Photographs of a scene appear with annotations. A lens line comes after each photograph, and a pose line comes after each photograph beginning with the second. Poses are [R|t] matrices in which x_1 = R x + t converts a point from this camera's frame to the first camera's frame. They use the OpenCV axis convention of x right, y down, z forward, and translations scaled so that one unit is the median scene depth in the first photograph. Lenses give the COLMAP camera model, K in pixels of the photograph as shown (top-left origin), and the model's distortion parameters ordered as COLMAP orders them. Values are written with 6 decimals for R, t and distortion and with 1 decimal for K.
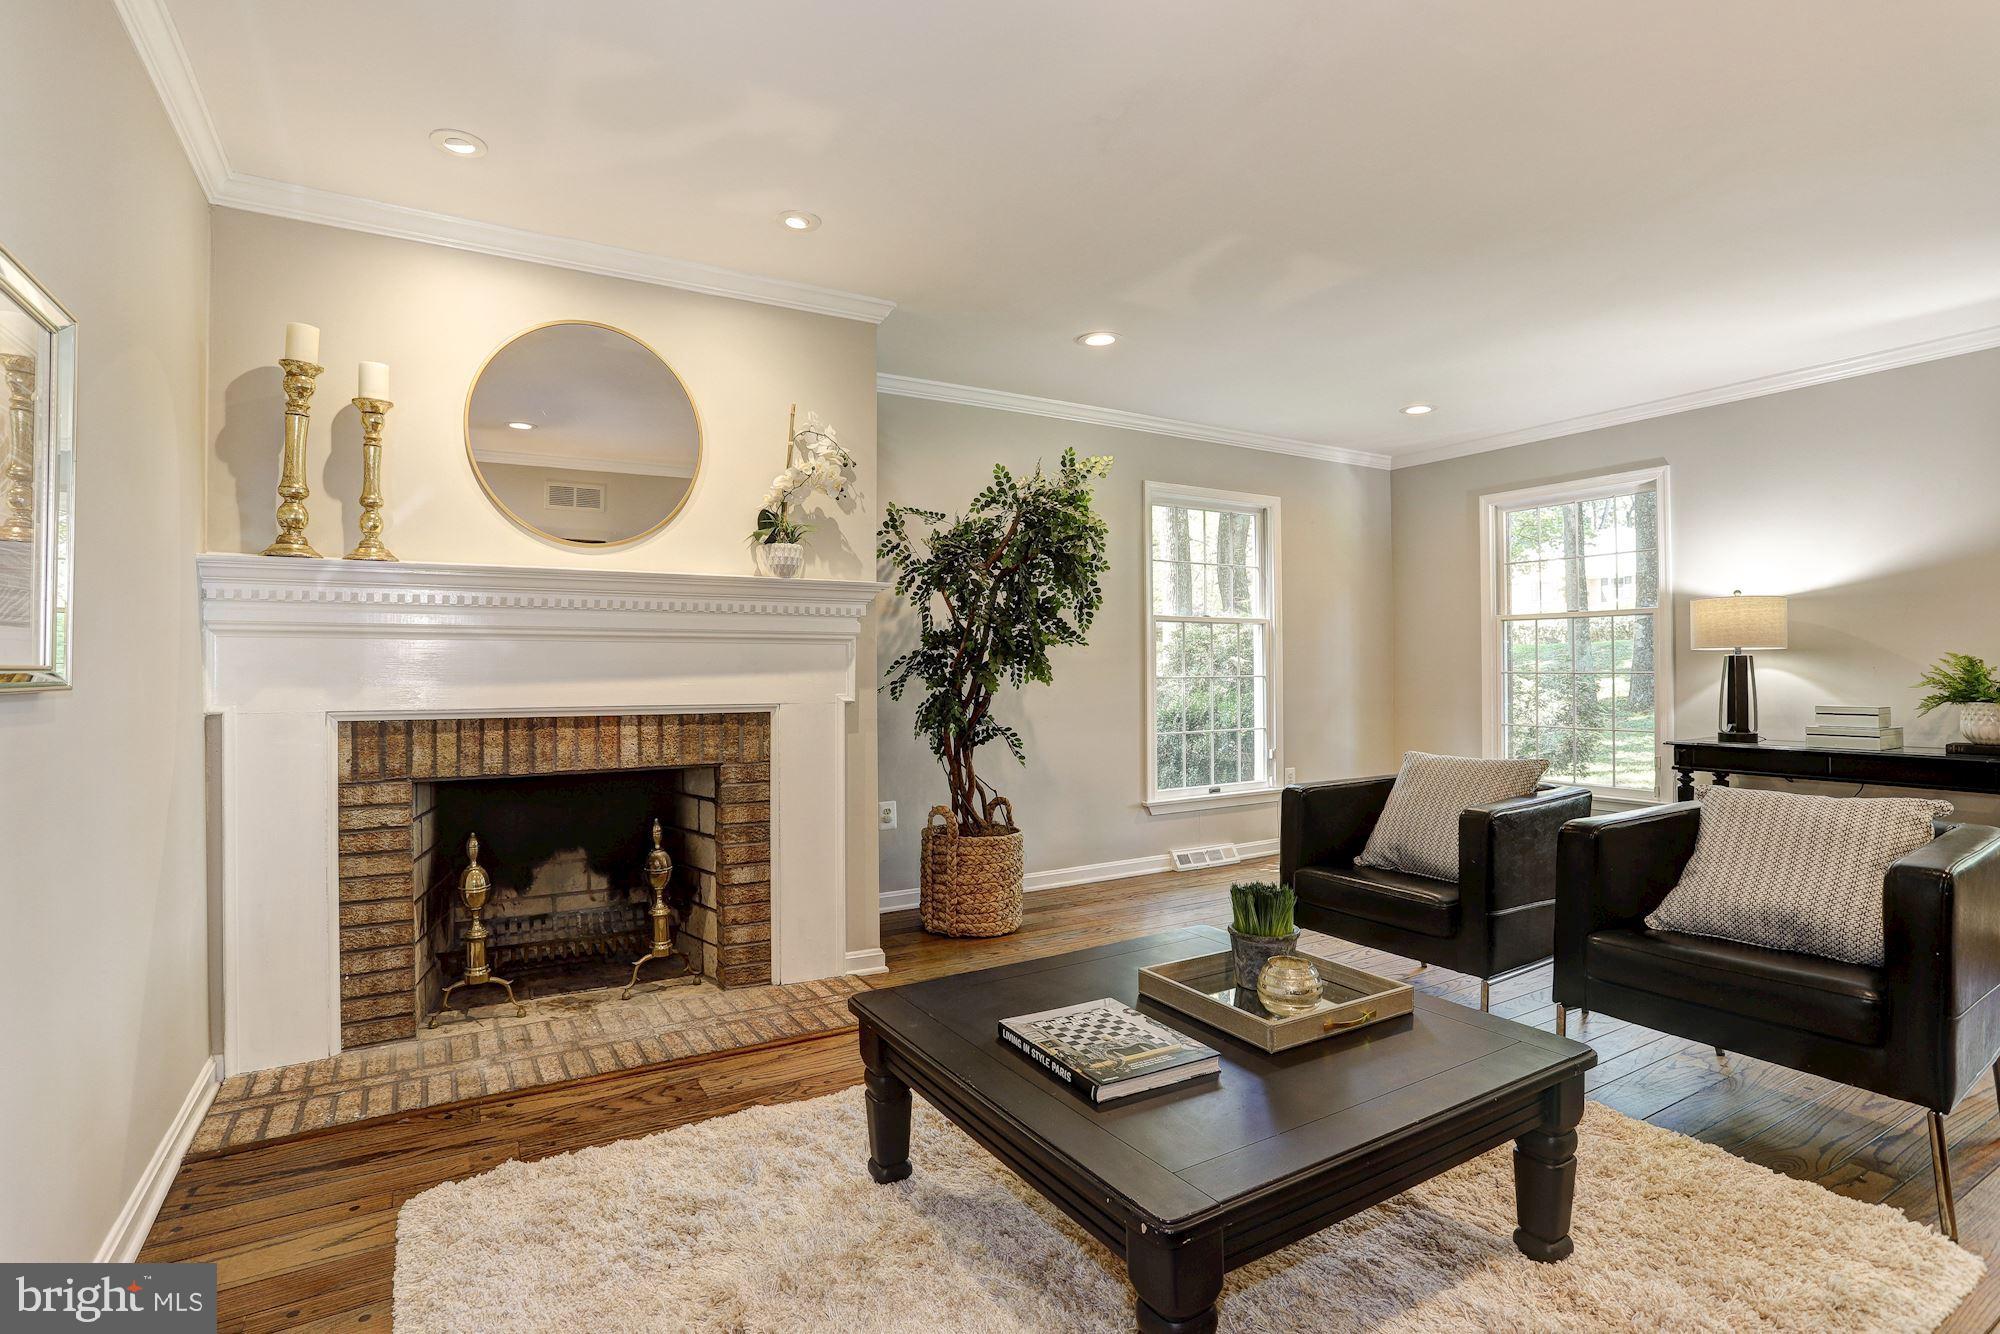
lens RADIAL K [[968.5, 0, 1007.7], [0, 968.5, 662.1], [0, 0, 1]] dist [-0.053600, 0.022129]
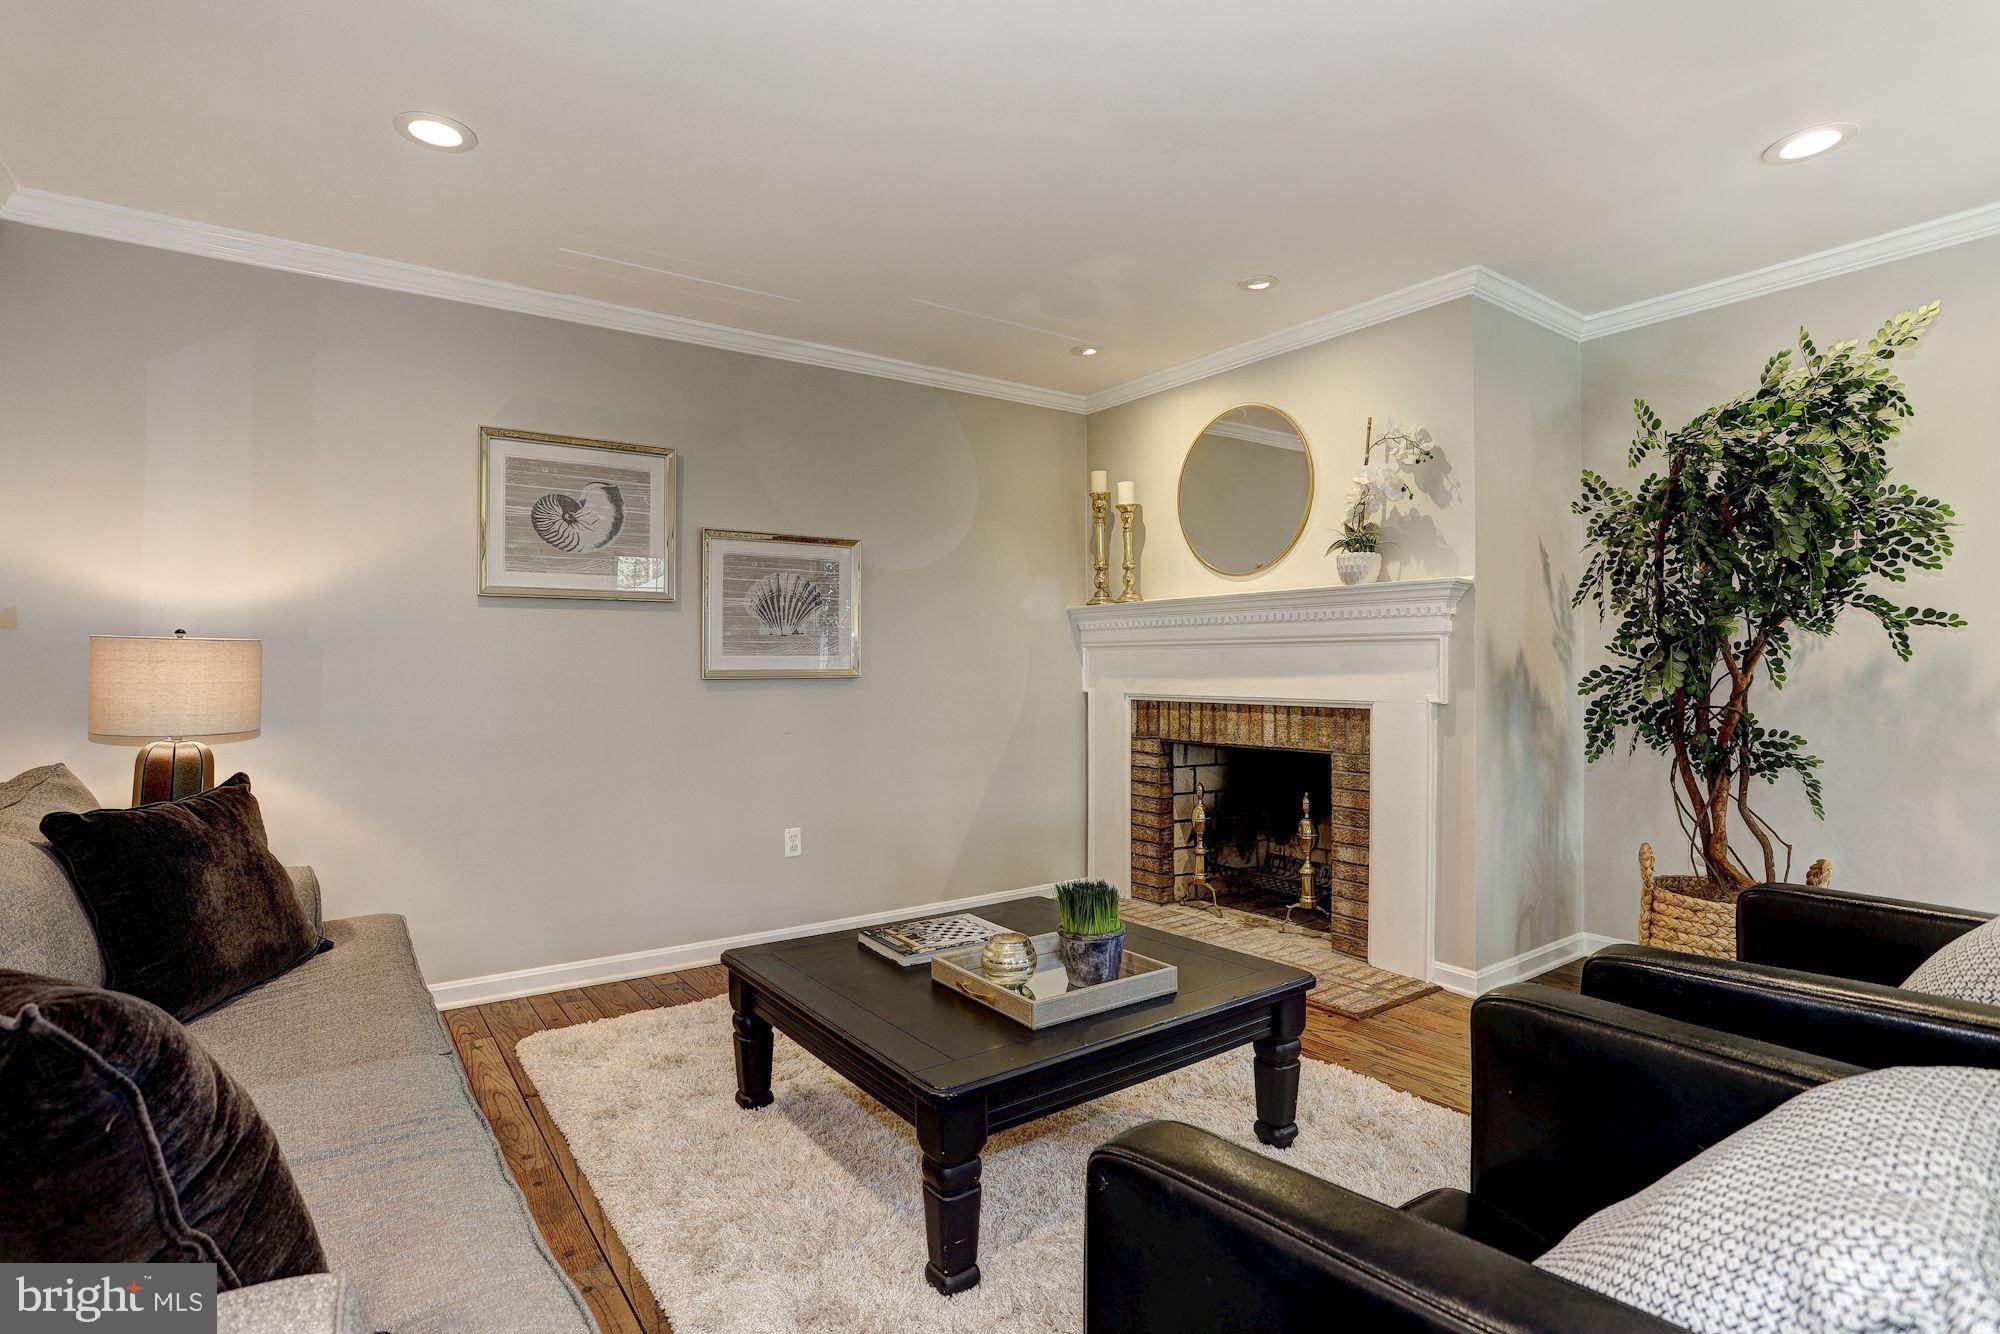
lens RADIAL K [[968.5, 0, 1011.3], [0, 968.5, 668.3], [0, 0, 1]] dist [-0.053600, 0.022129]
pose [[0.105698, 0.002182, -0.994396, 0.821960], [0.005479, 0.999981, 0.002776, 0.001772], [0.994383, -0.005742, 0.105684, 0.524310]]
